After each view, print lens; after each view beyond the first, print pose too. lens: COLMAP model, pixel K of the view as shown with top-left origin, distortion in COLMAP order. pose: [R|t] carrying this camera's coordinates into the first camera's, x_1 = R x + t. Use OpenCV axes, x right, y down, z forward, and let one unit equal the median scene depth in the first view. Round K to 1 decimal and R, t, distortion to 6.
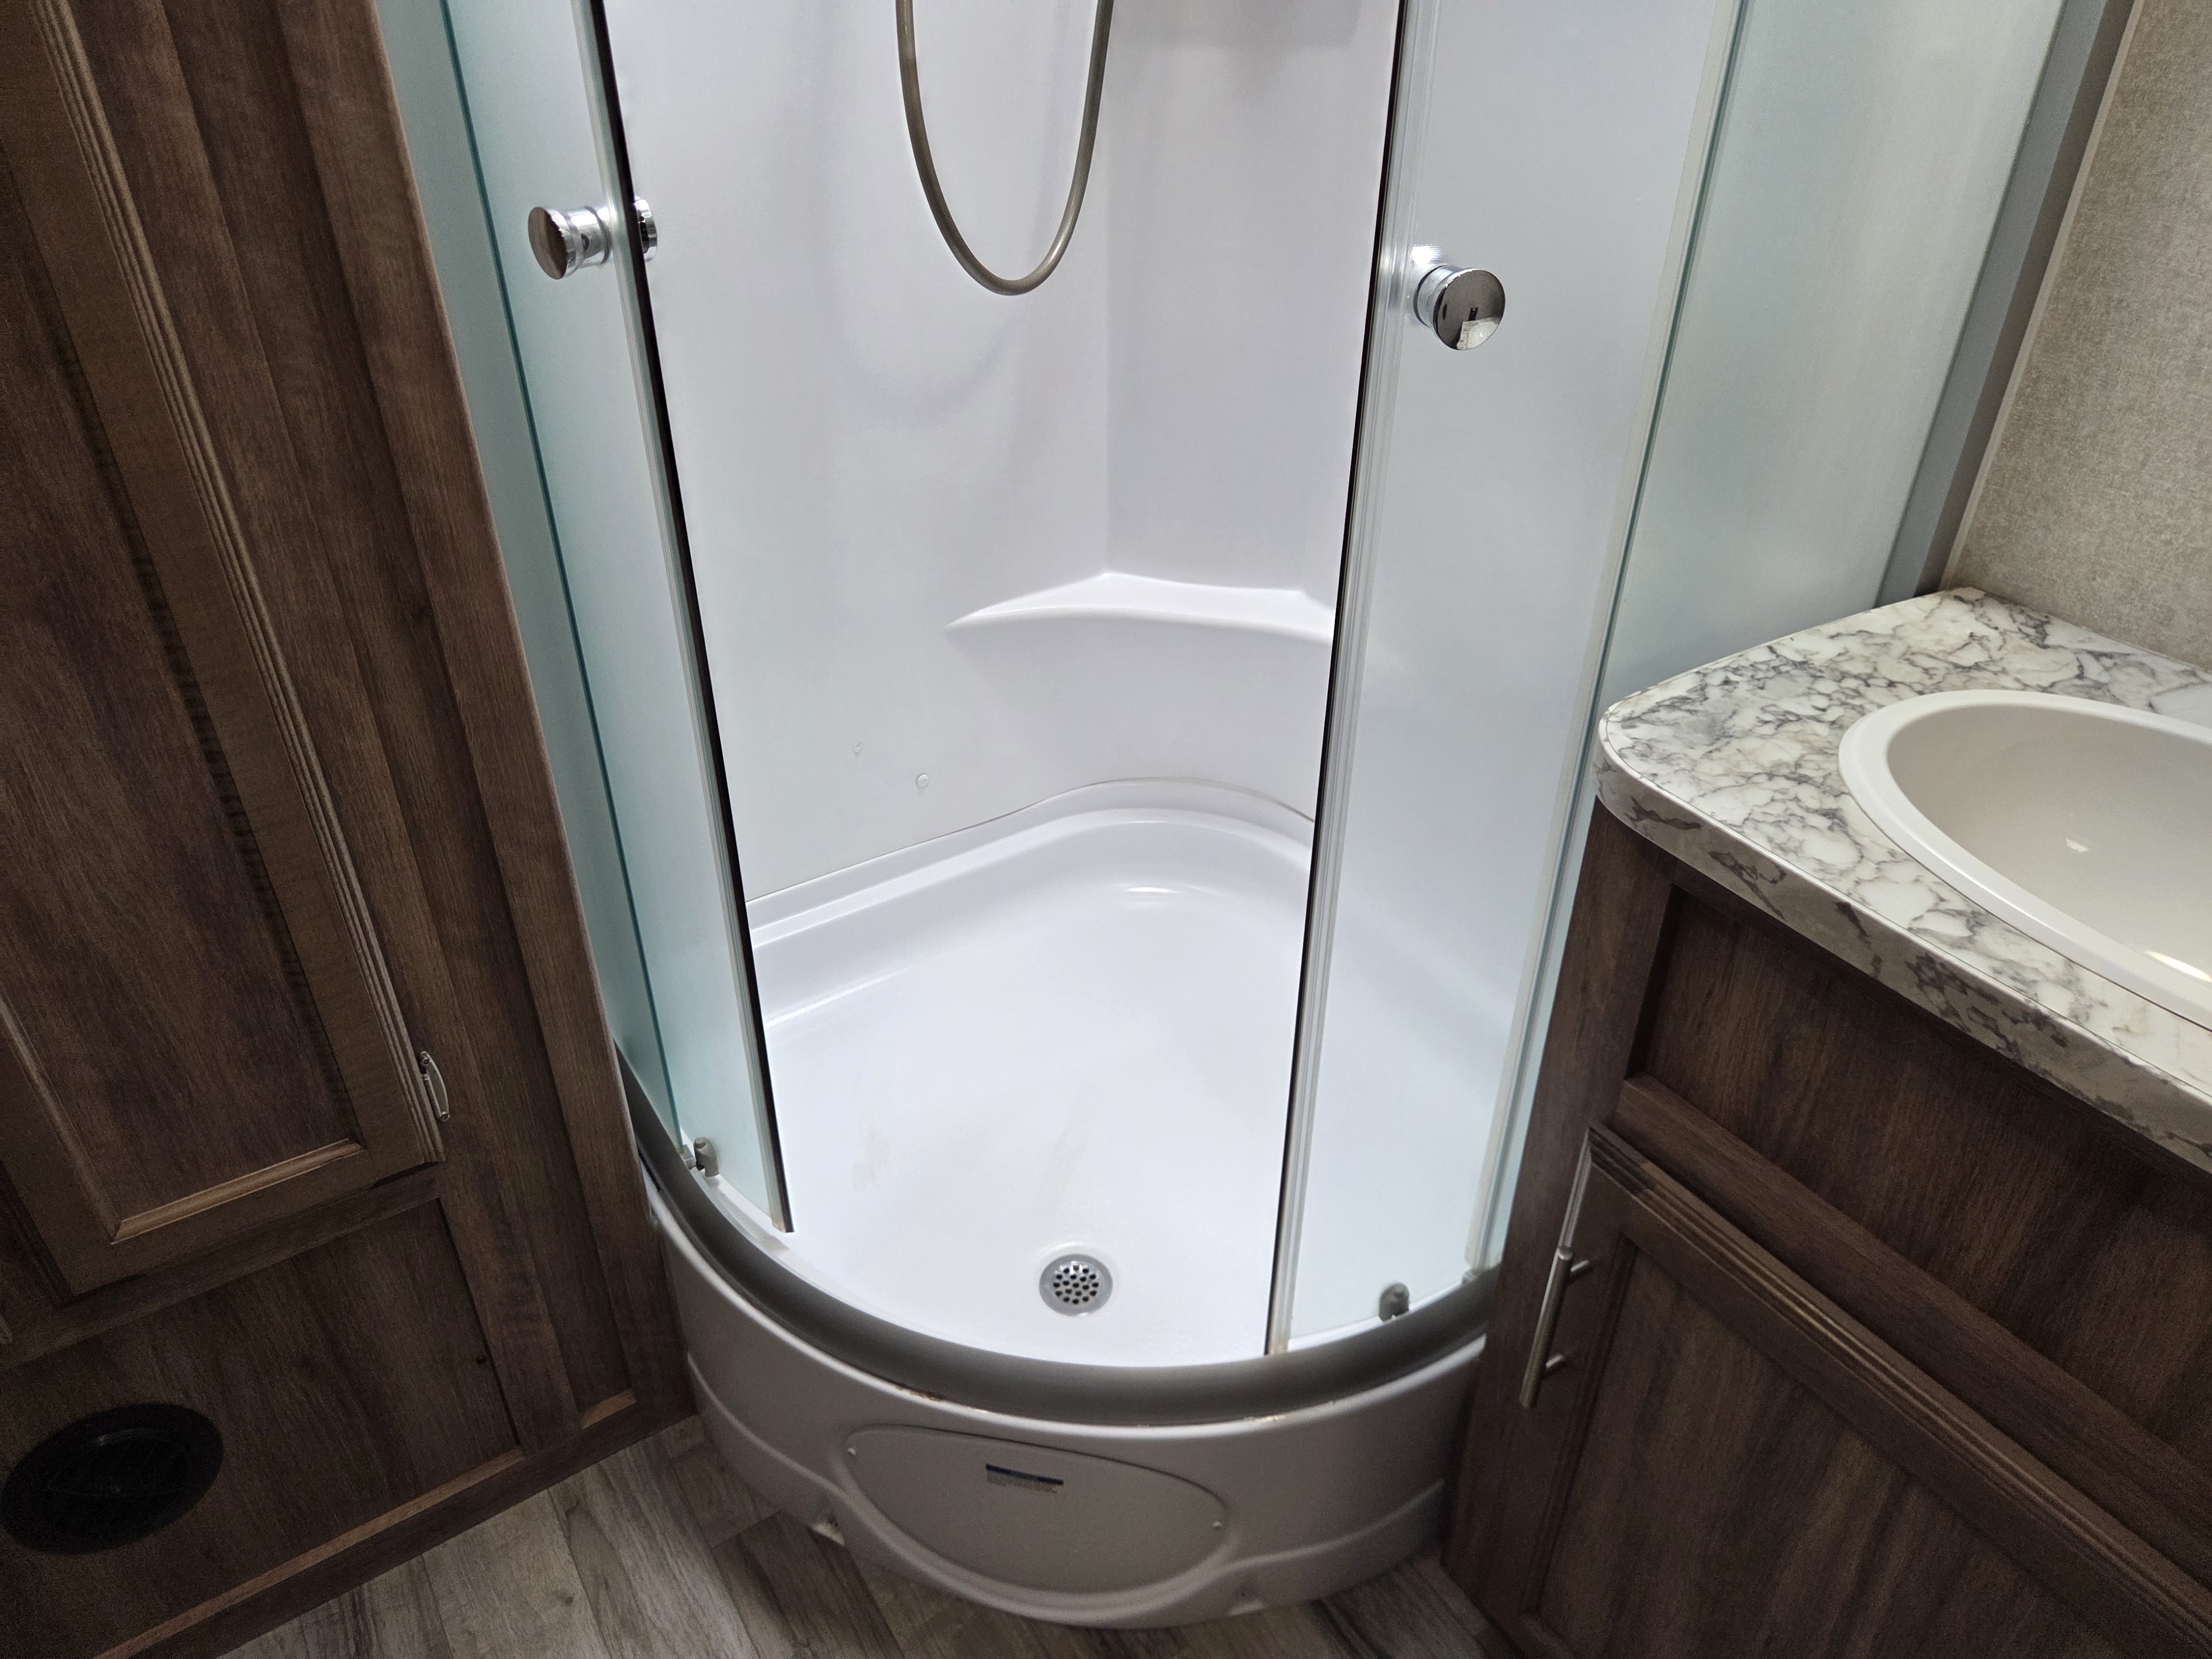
lens RADIAL K [[1495.7, 0, 1136.0], [0, 1495.7, 784.5], [0, 0, 1]] dist [0.045252, -0.045344]
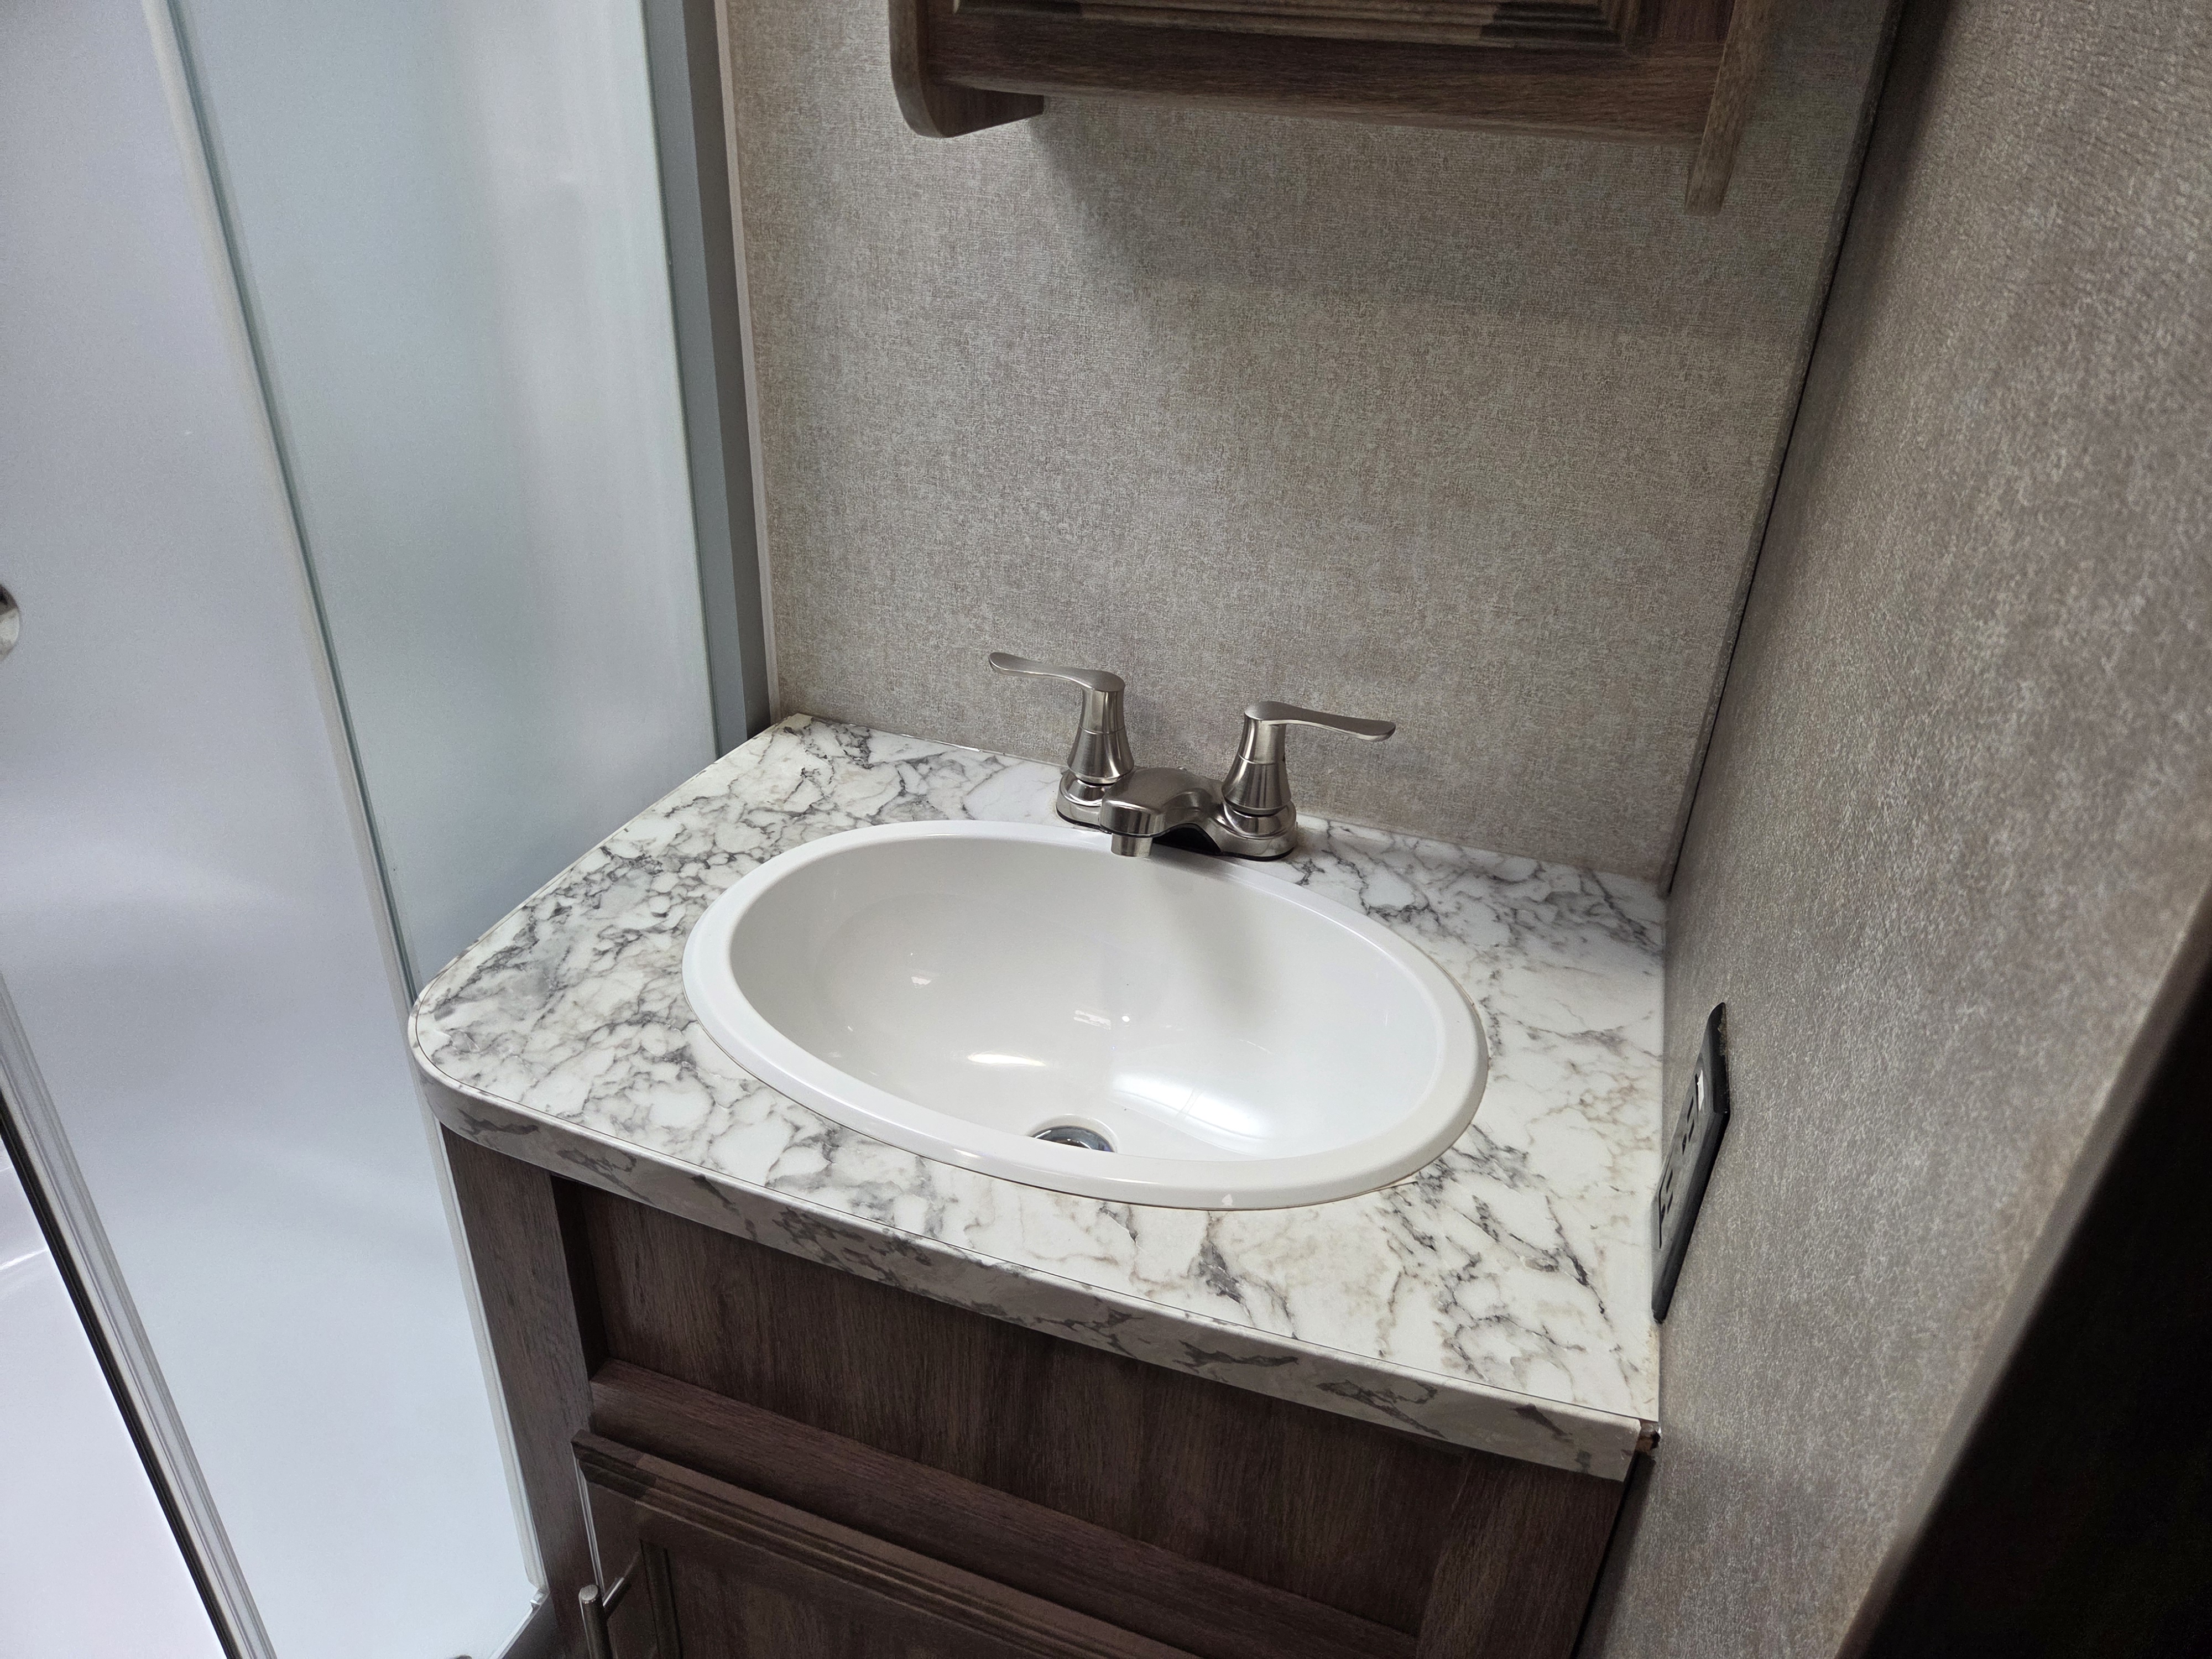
lens RADIAL K [[1495.4, 0, 1099.7], [0, 1495.4, 811.9], [0, 0, 1]] dist [0.069596, -0.065583]
pose [[0.800529, -0.286951, 0.526129, 0.212522], [0.289260, 0.953891, 0.080129, -0.109915], [-0.524863, 0.088043, 0.846621, 0.084333]]
